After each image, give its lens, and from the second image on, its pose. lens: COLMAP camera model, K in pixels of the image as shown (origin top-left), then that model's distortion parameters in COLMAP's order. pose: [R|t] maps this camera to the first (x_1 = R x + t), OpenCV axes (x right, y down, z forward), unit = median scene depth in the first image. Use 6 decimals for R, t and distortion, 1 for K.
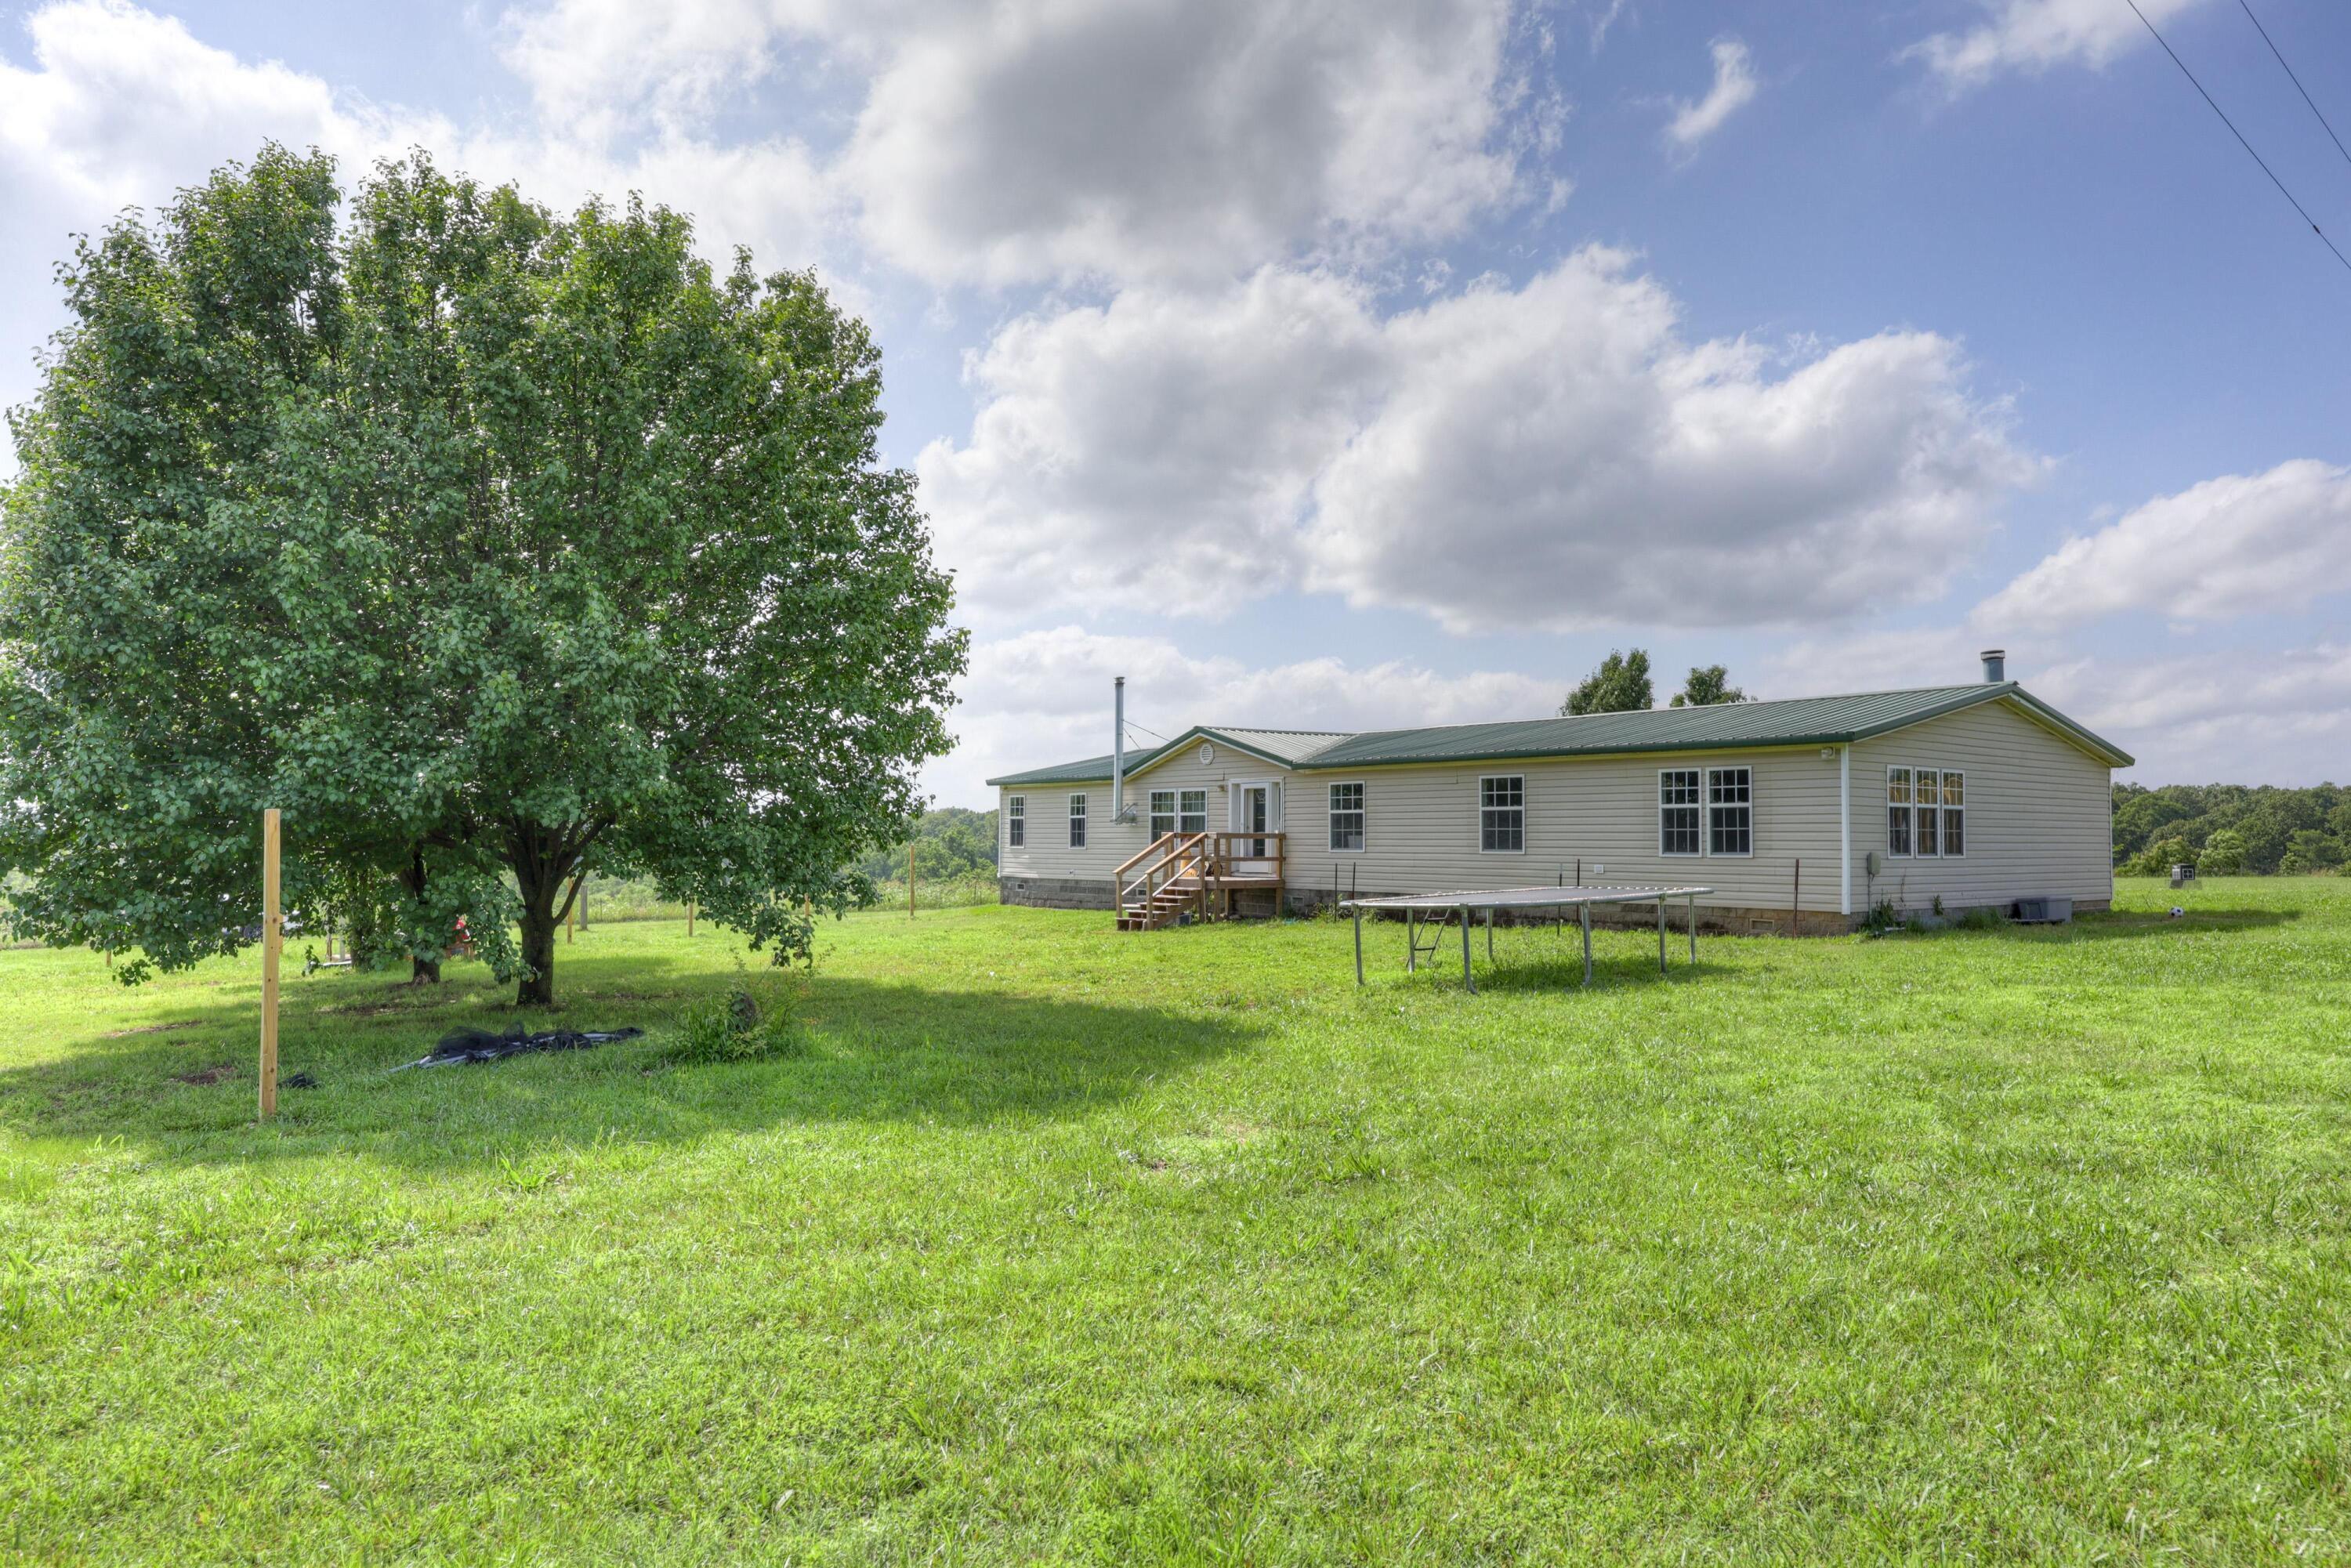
lens RADIAL K [[1461.8, 0, 1175.5], [0, 1461.8, 784.0], [0, 0, 1]] dist [0.000145, 0.000016]
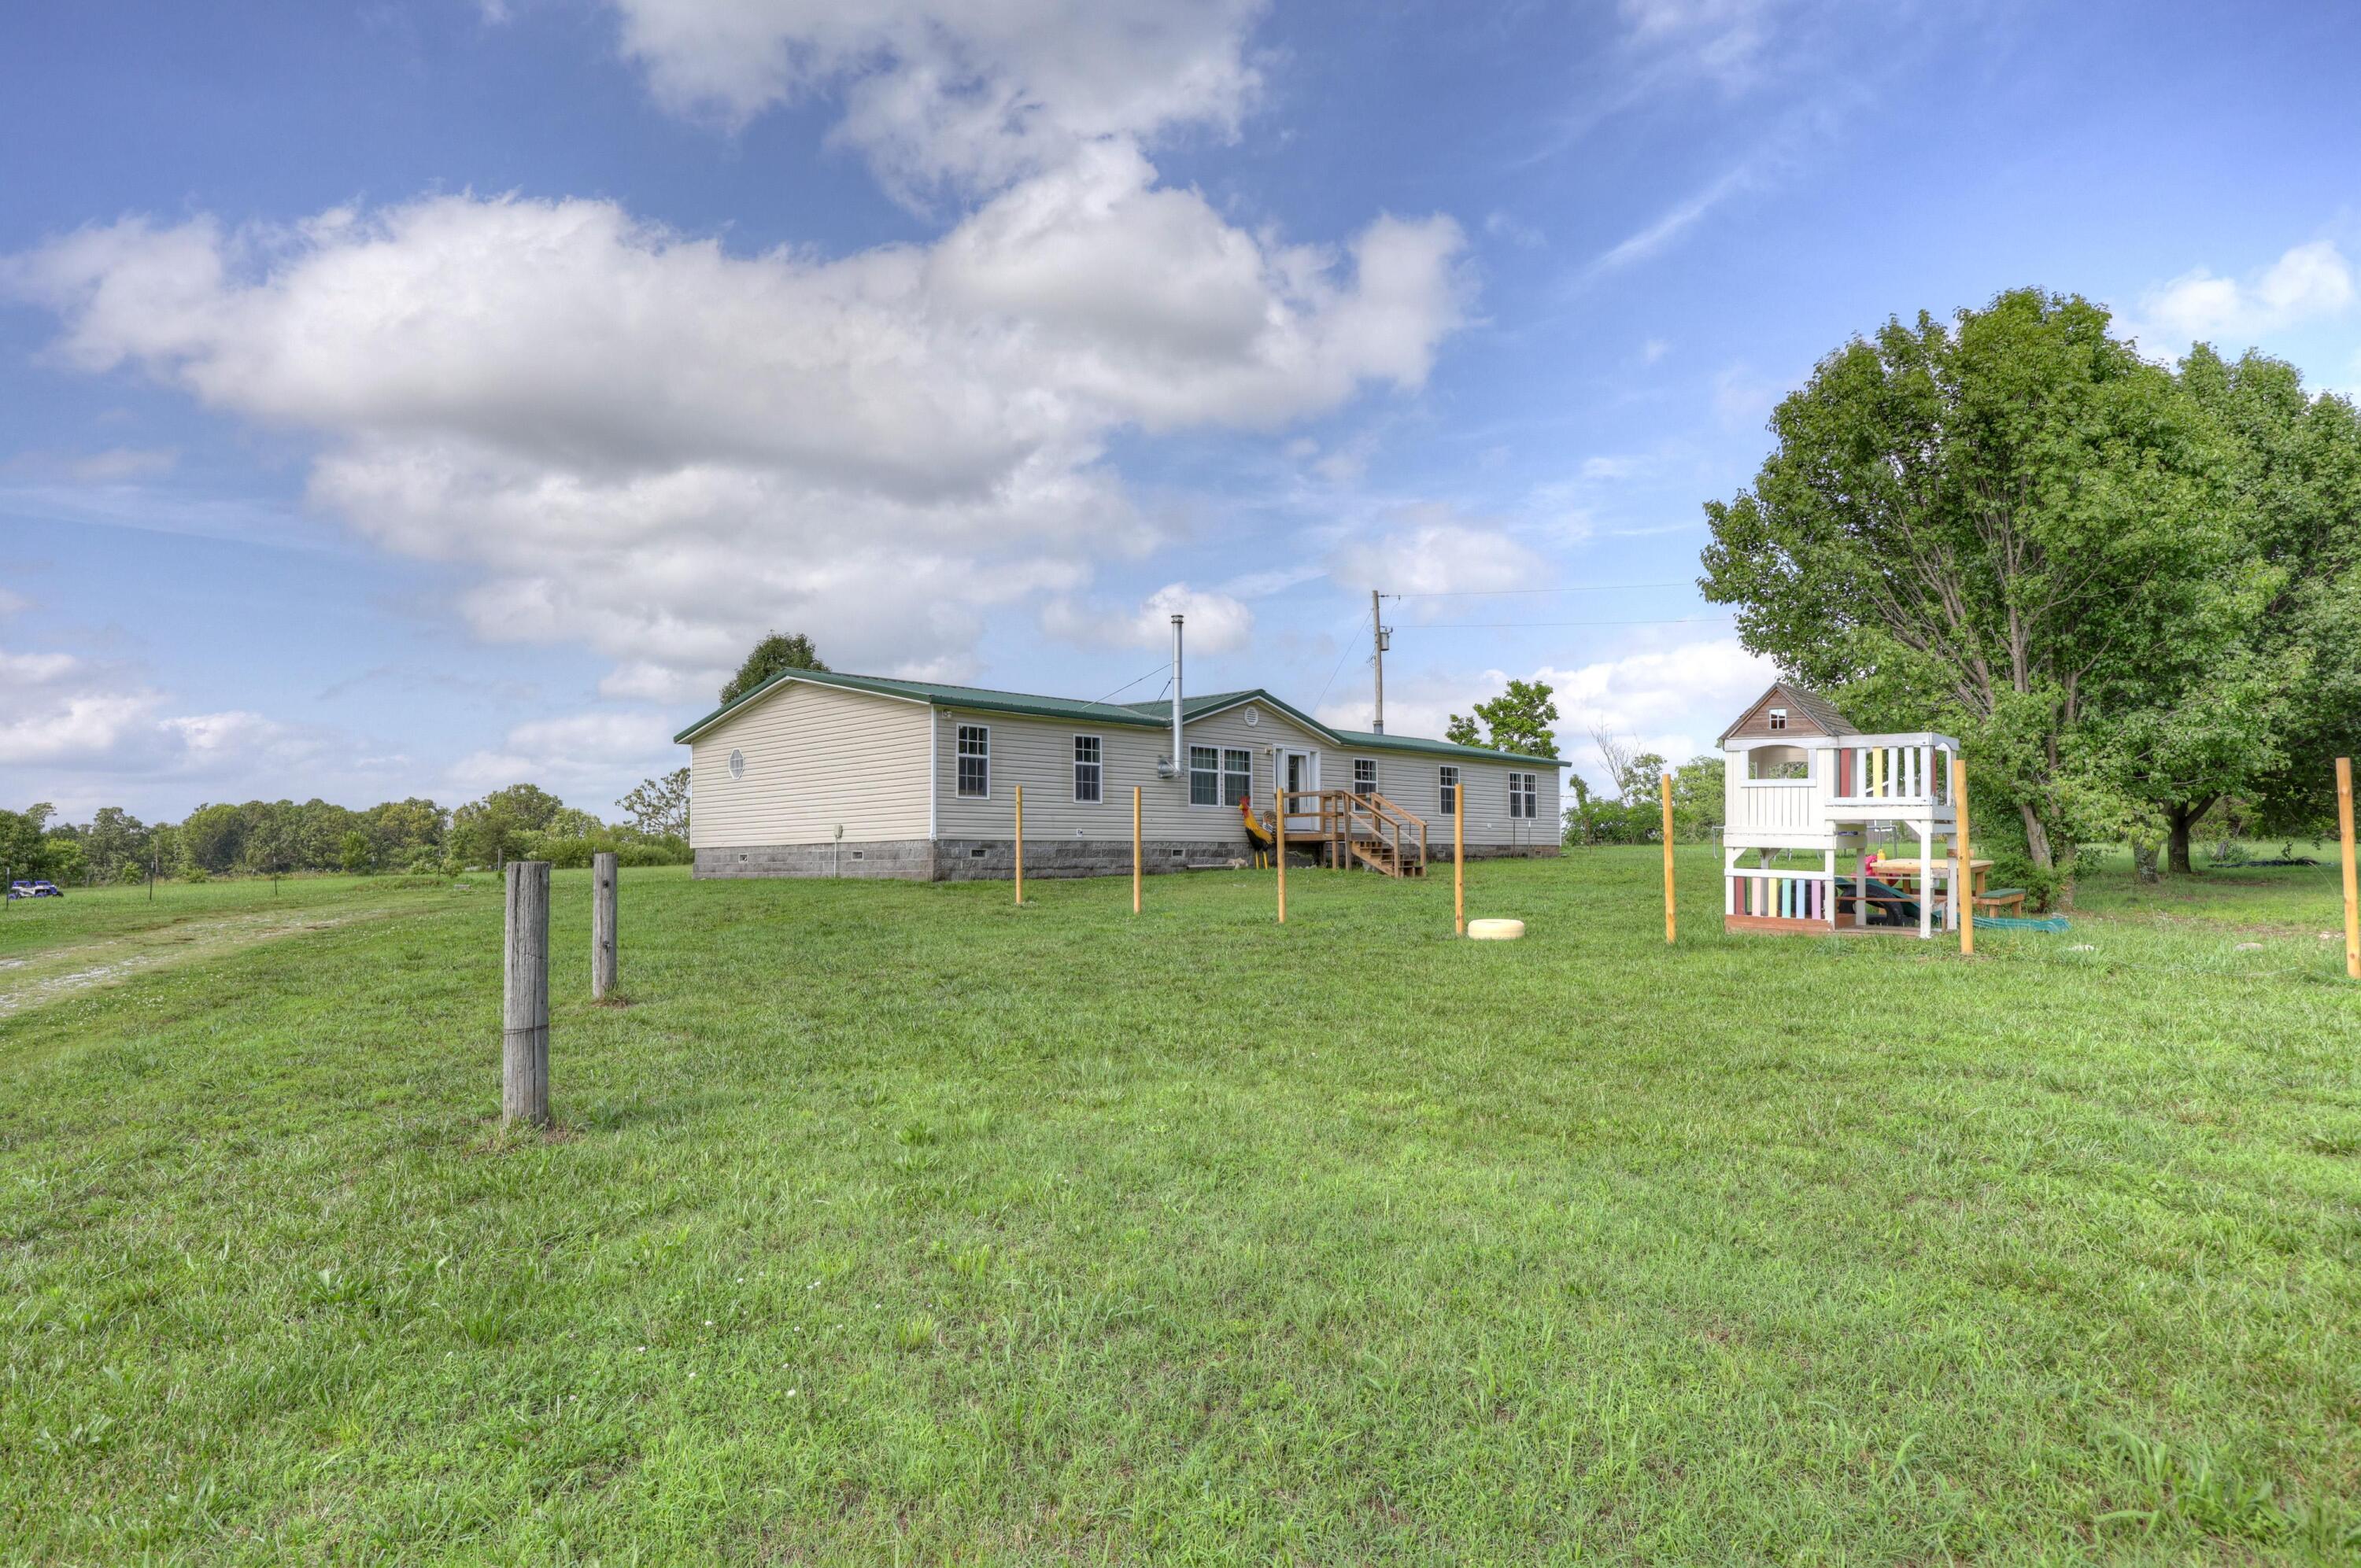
lens RADIAL K [[1400.3, 0, 1187.6], [0, 1400.3, 817.5], [0, 0, 1]] dist [-0.018875, 0.000021]
pose [[-0.173134, -0.024003, 0.984606, -0.890264], [-0.080538, 0.996700, 0.010136, 0.042253], [-0.981600, -0.077543, -0.174495, 1.148251]]
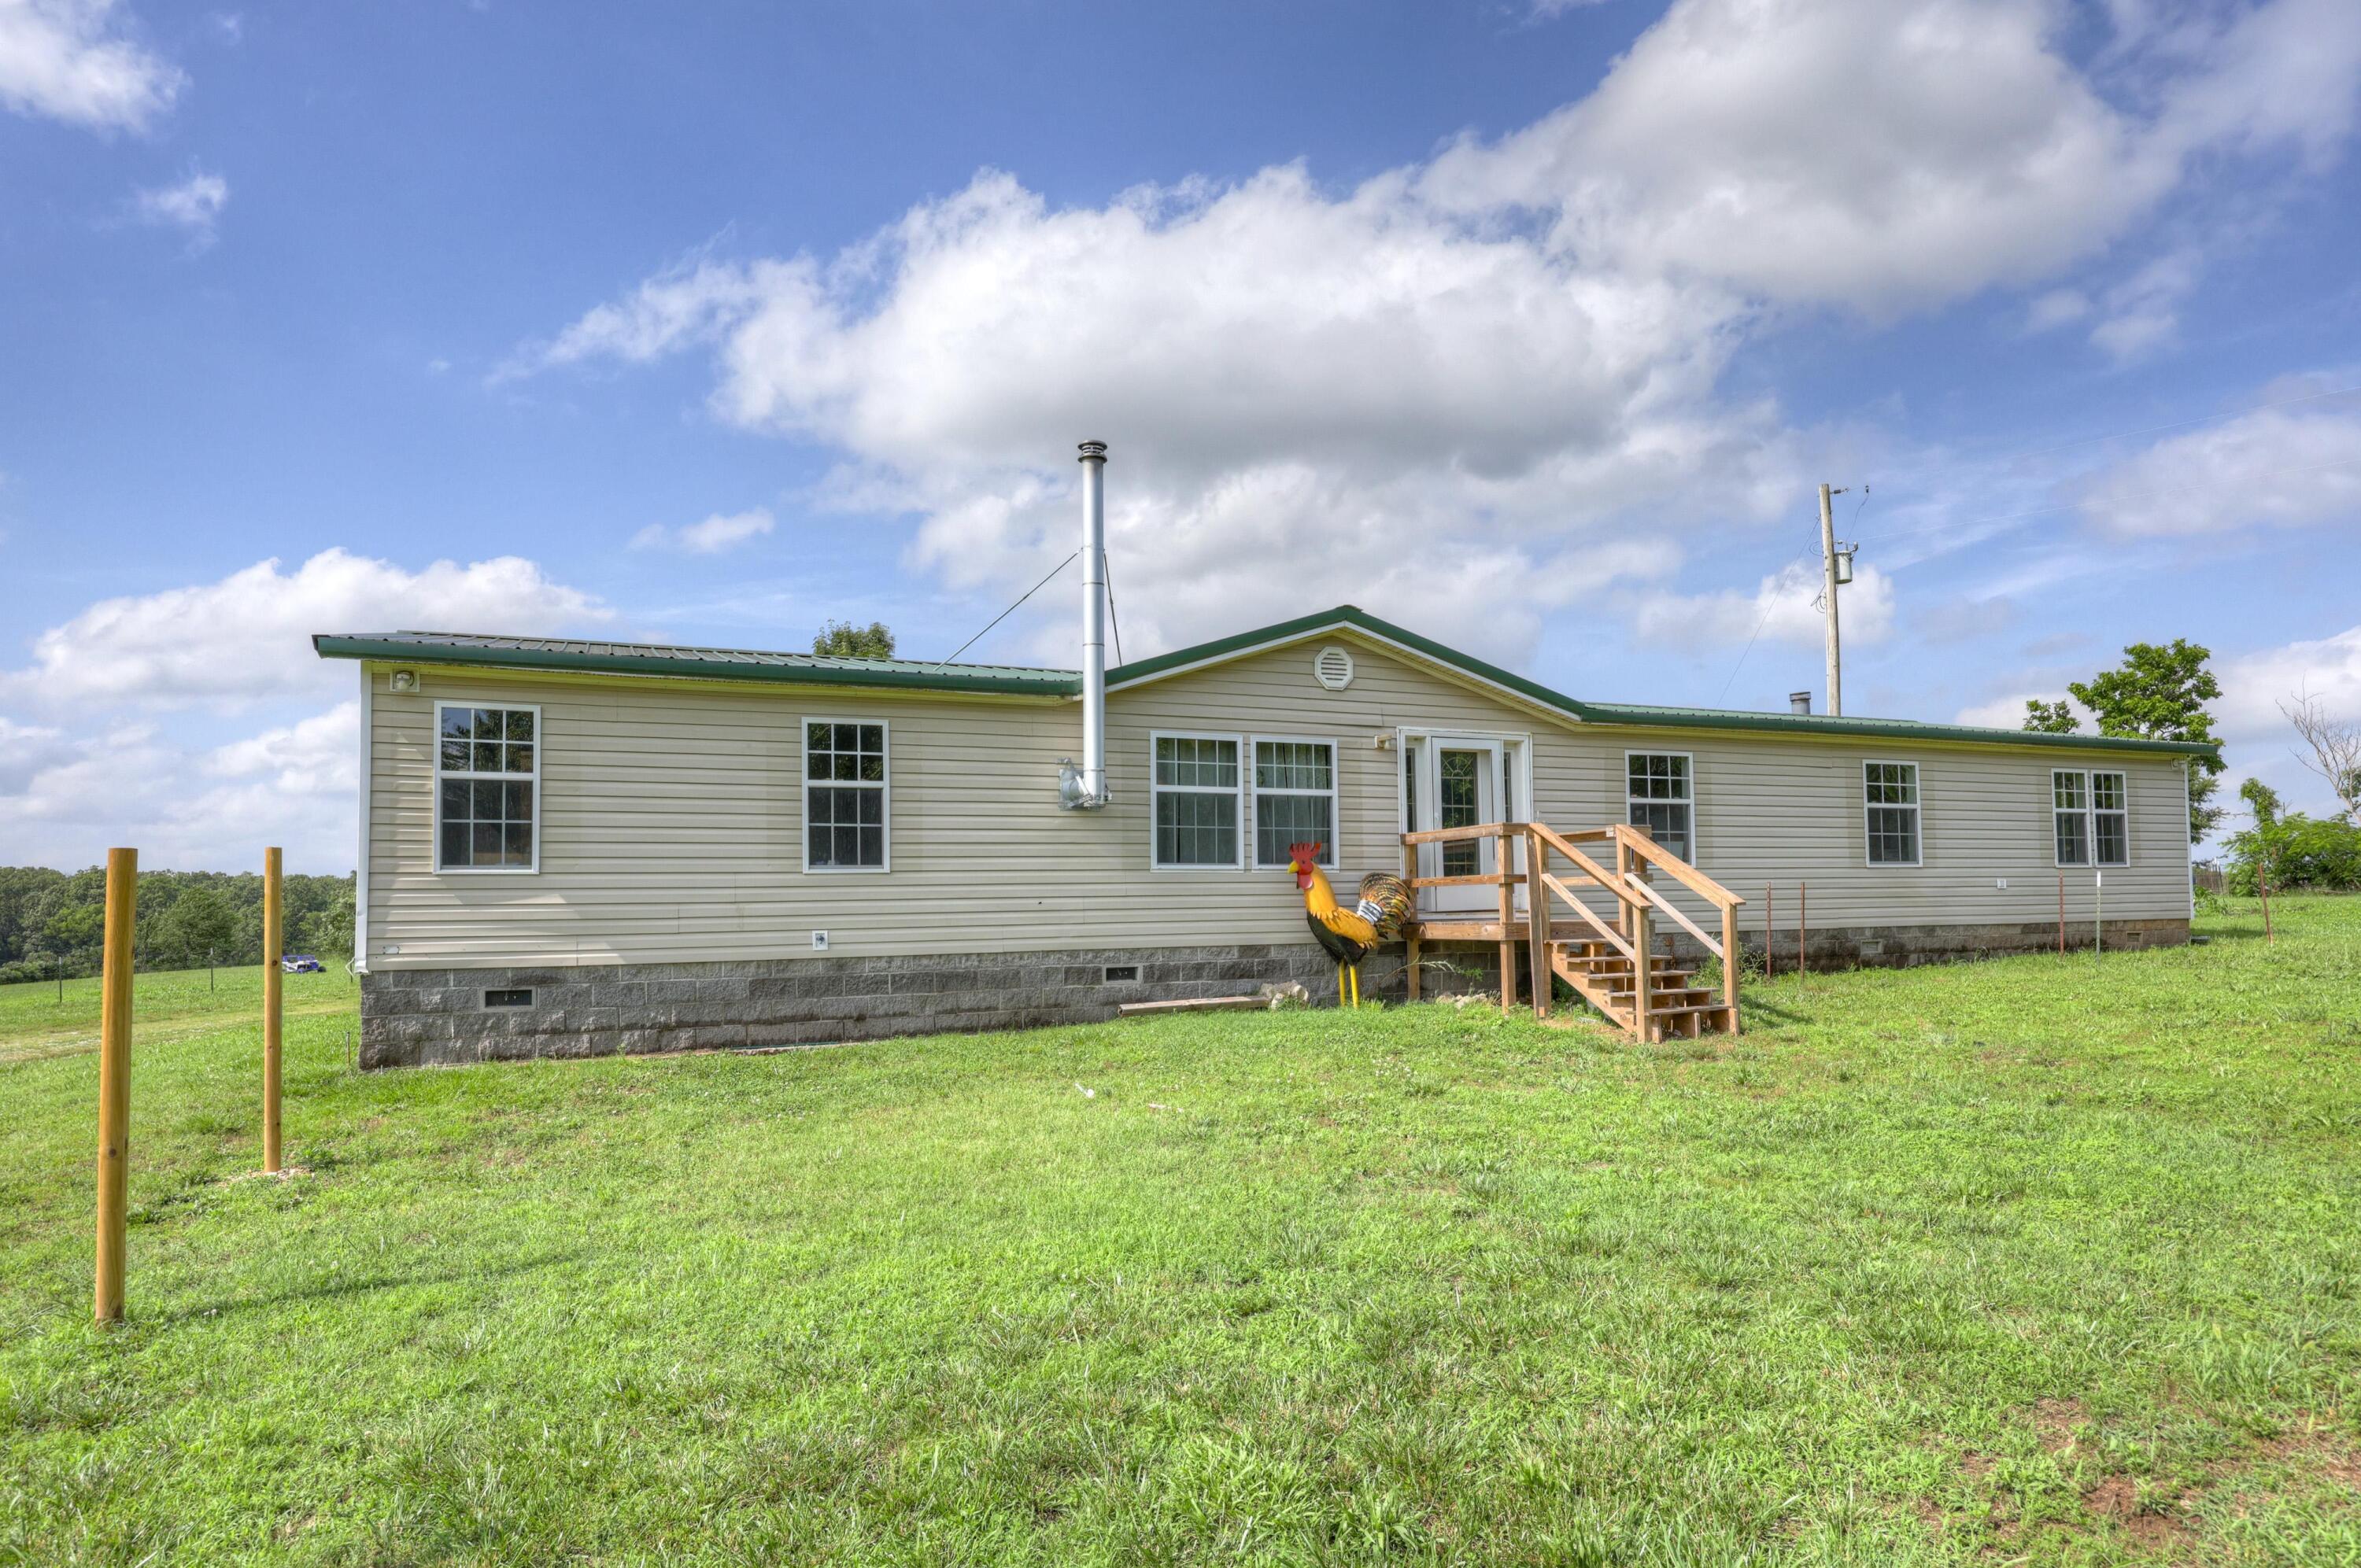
lens RADIAL K [[1381.3, 0, 1166.0], [0, 1381.3, 856.6], [0, 0, 1]] dist [0.003609, 0.001109]
pose [[0.226401, -0.024987, 0.973714, -0.402811], [-0.047580, 0.998194, 0.036678, 0.025556], [-0.972871, -0.054634, 0.224803, 0.900699]]
